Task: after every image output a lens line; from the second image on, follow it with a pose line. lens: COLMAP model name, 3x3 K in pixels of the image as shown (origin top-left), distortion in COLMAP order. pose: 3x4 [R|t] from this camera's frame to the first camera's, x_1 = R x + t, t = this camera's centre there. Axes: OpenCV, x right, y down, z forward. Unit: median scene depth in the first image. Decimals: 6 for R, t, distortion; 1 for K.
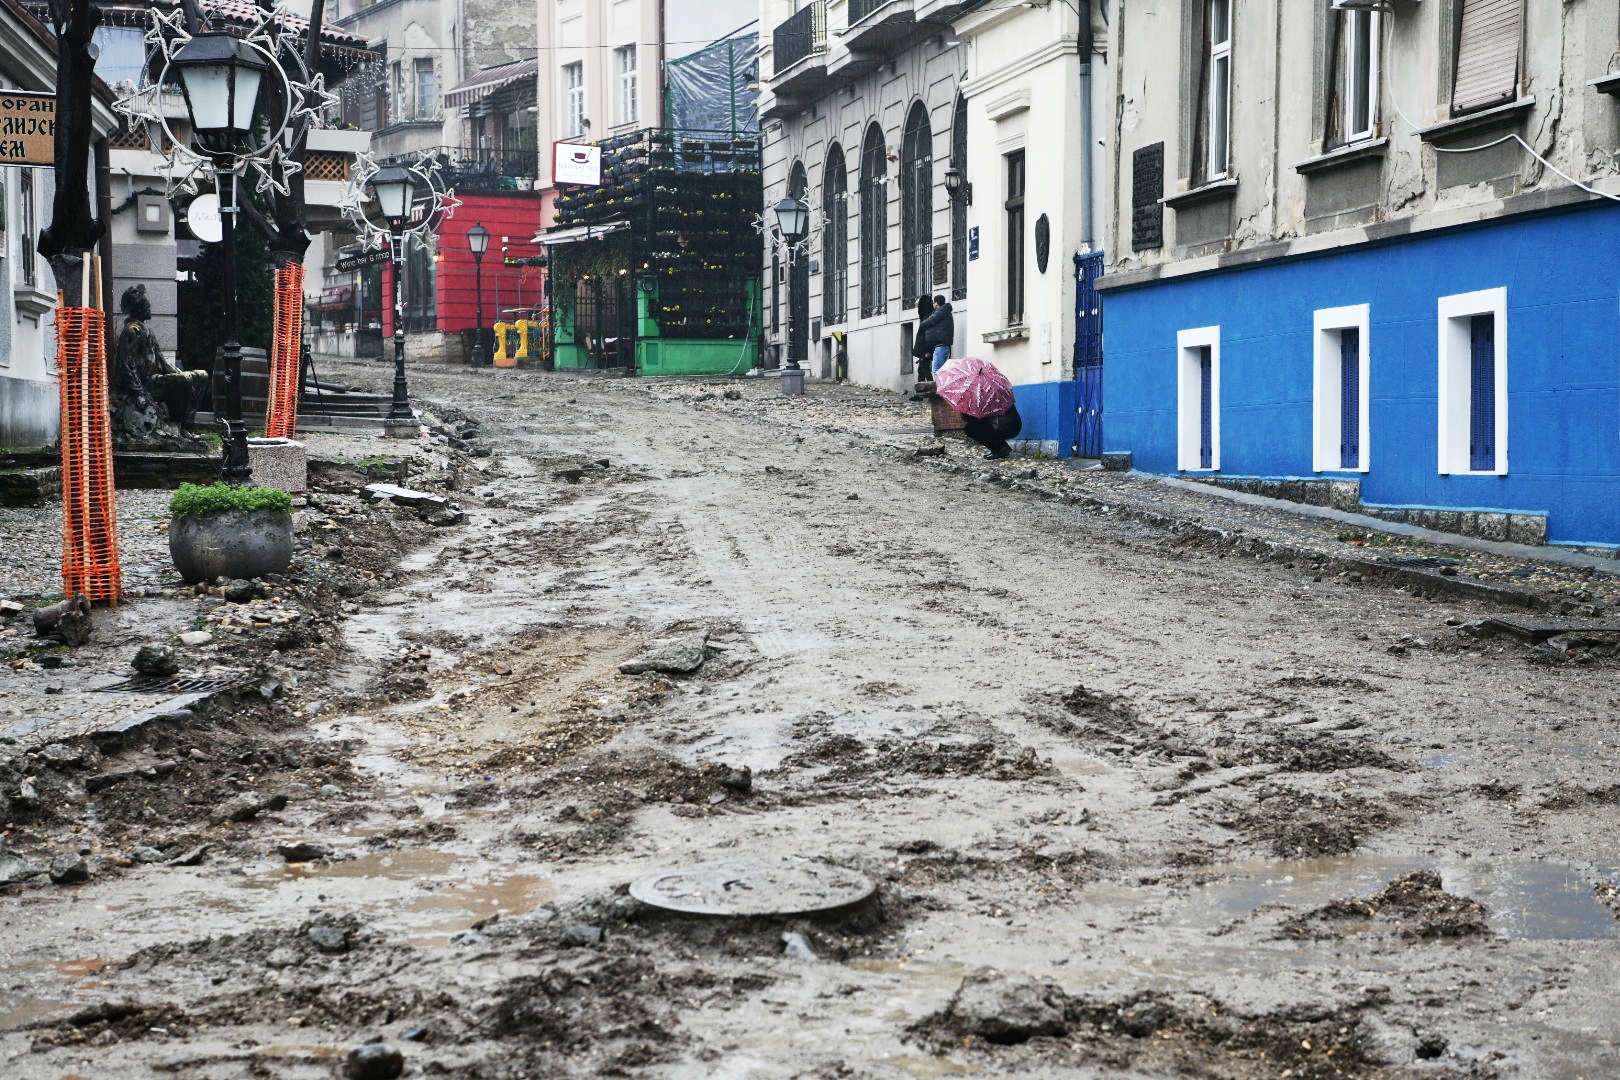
lens RADIAL K [[3020.5, 0, 810.0], [0, 3020.5, 540.0], [0, 0, 1]] dist [0.286723, 0.129107]
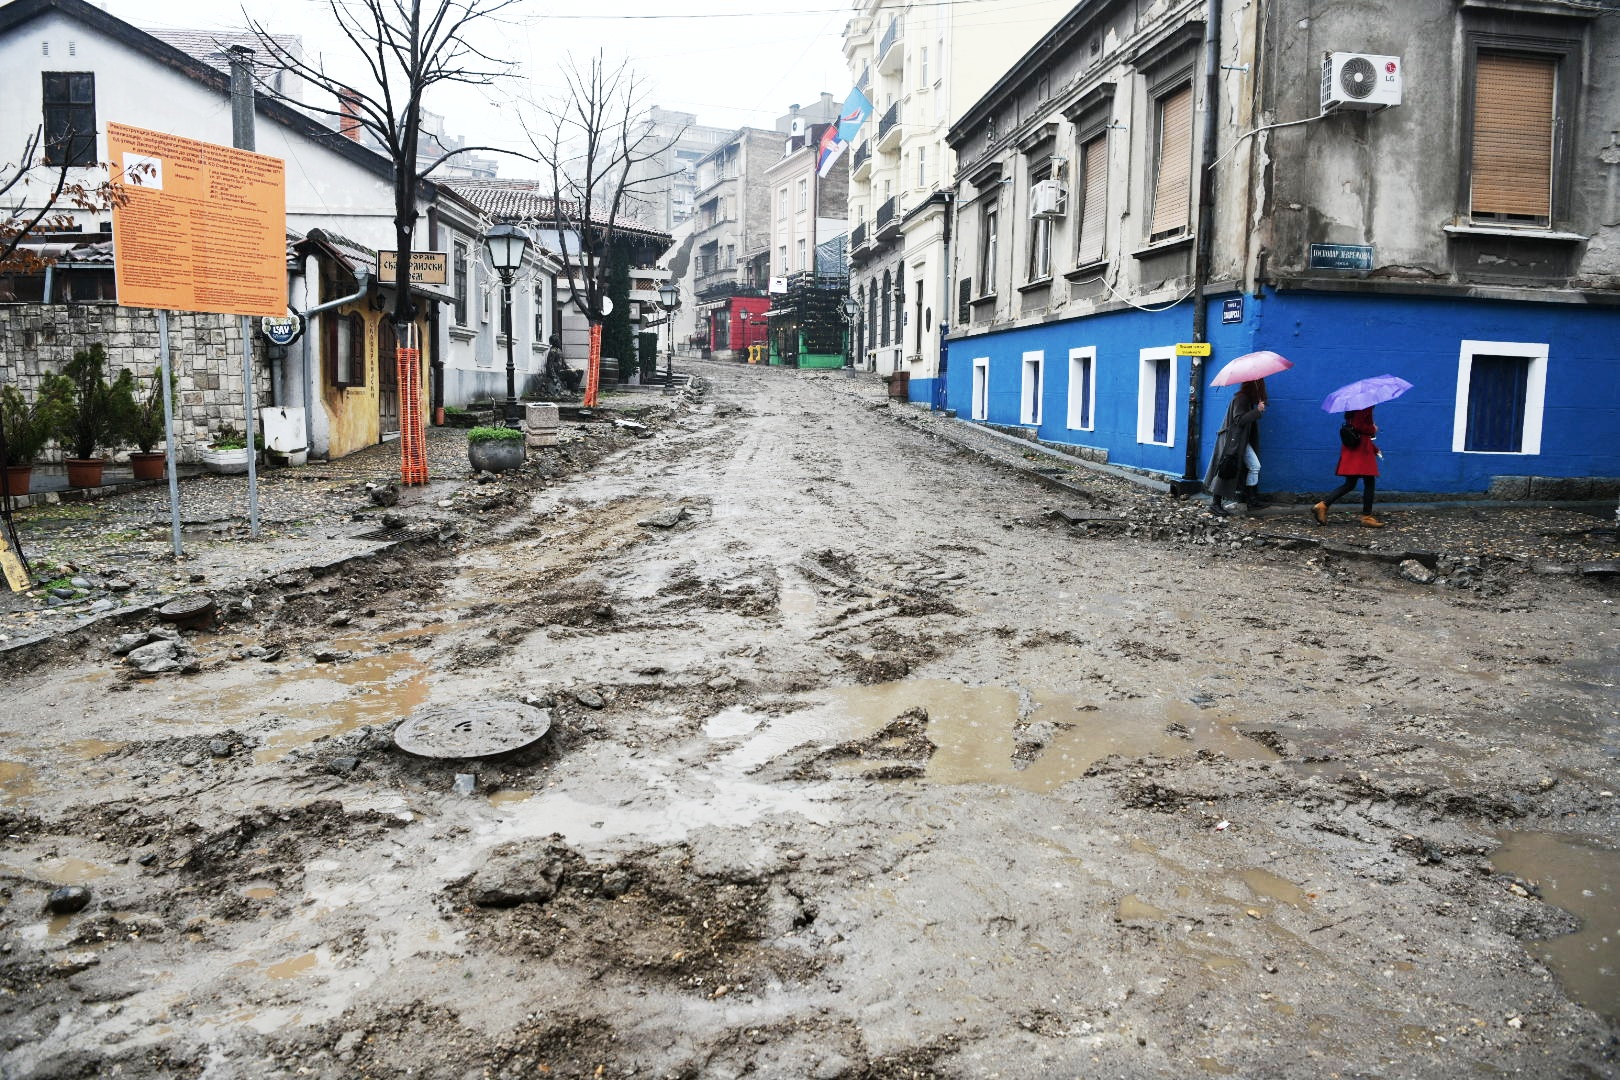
lens RADIAL K [[1103.6, 0, 809.6], [0, 1103.6, 529.2], [0, 0, 1]] dist [-0.067111, 0.011388]
pose [[0.996635, 0.028648, -0.076792, 0.071164], [-0.021320, 0.995287, 0.094600, -0.017671], [0.079141, -0.092645, 0.992549, 0.157184]]
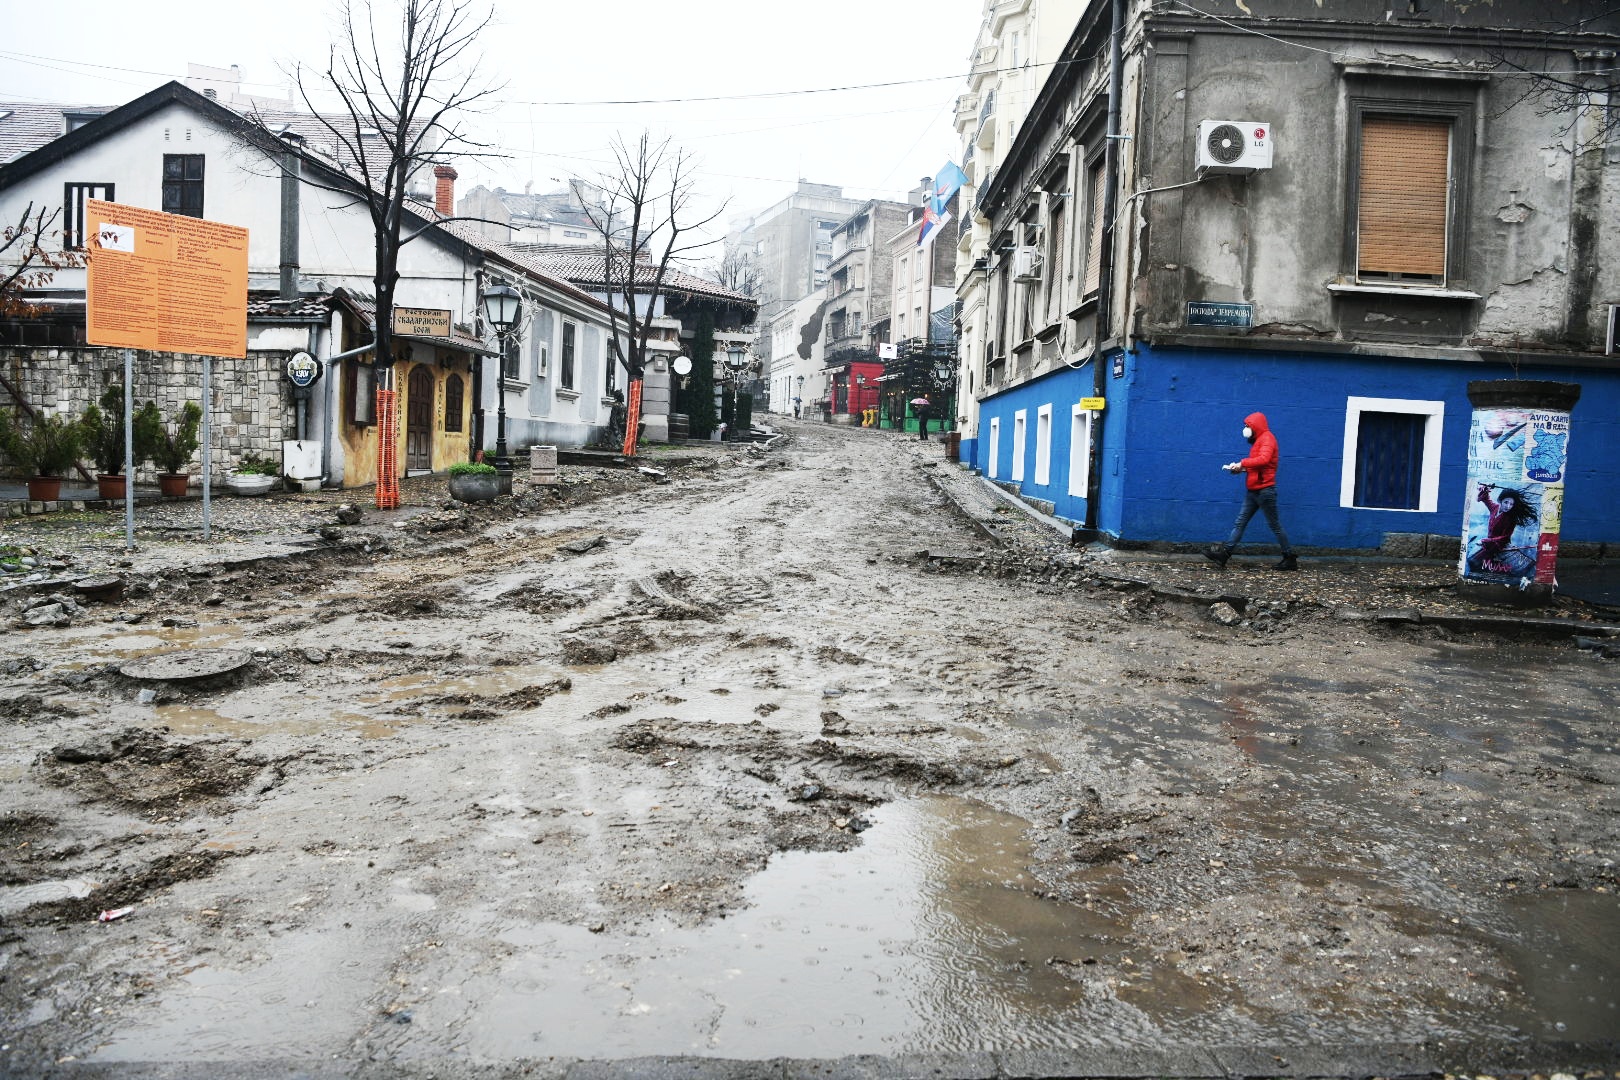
lens RADIAL K [[1103.6, 0, 809.6], [0, 1103.6, 529.2], [0, 0, 1]] dist [-0.067111, 0.011388]
pose [[0.973987, 0.058272, -0.218984, 0.195113], [-0.050835, 0.997928, 0.039449, -0.009749], [0.220829, -0.027291, 0.974931, 0.132971]]
